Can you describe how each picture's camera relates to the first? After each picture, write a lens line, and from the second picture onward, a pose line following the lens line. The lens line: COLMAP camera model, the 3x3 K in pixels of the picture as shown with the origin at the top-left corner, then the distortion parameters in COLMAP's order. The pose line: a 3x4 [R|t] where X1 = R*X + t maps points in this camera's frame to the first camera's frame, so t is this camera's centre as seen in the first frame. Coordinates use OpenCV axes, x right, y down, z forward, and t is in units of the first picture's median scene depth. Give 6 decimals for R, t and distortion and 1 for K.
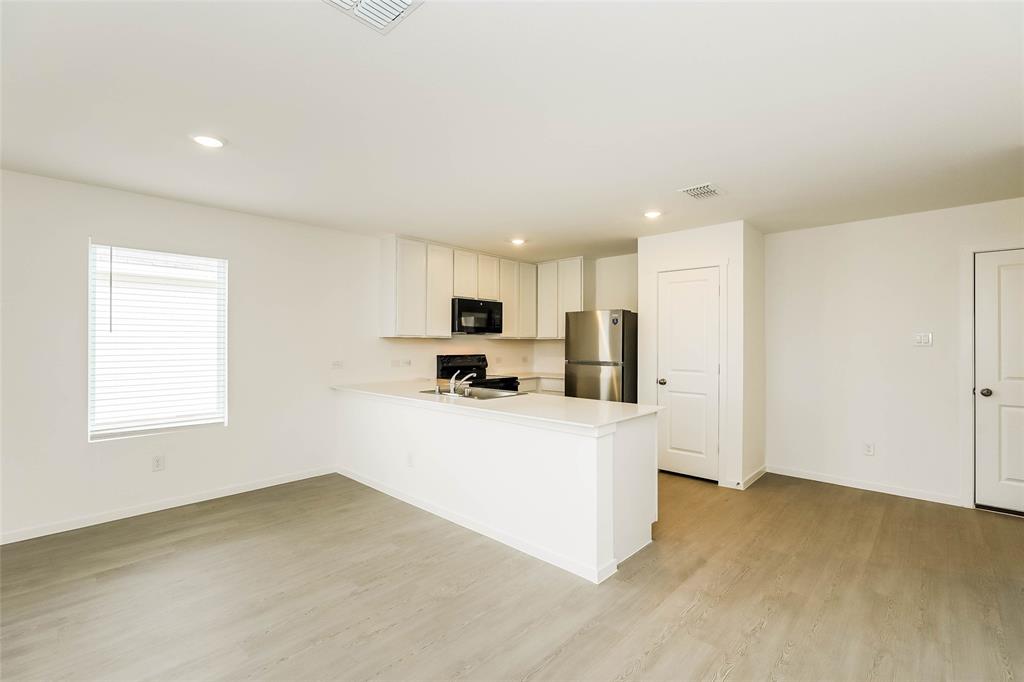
lens RADIAL K [[440.5, 0, 512.0], [0, 440.5, 341.0], [0, 0, 1]] dist [-0.014901, 0.000276]
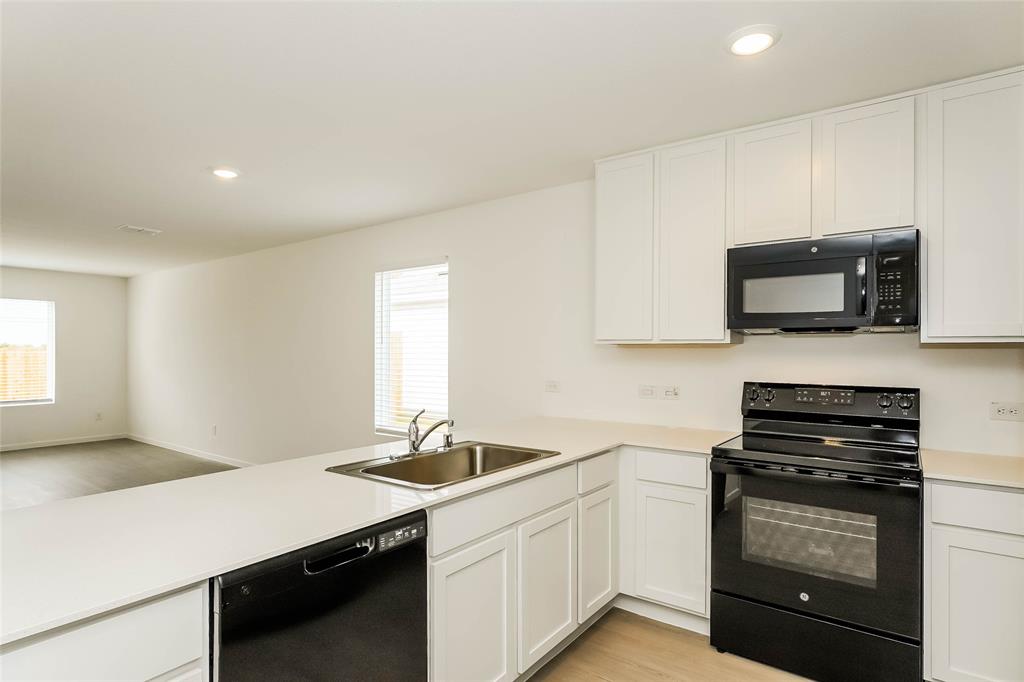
lens RADIAL K [[540.8, 0, 509.3], [0, 540.8, 355.6], [0, 0, 1]] dist [-0.000422, -0.000080]
pose [[0.123634, 0.005464, -0.992313, 0.357730], [0.000921, 0.999984, 0.005620, 0.002180], [0.992327, -0.001609, 0.123627, 0.710984]]
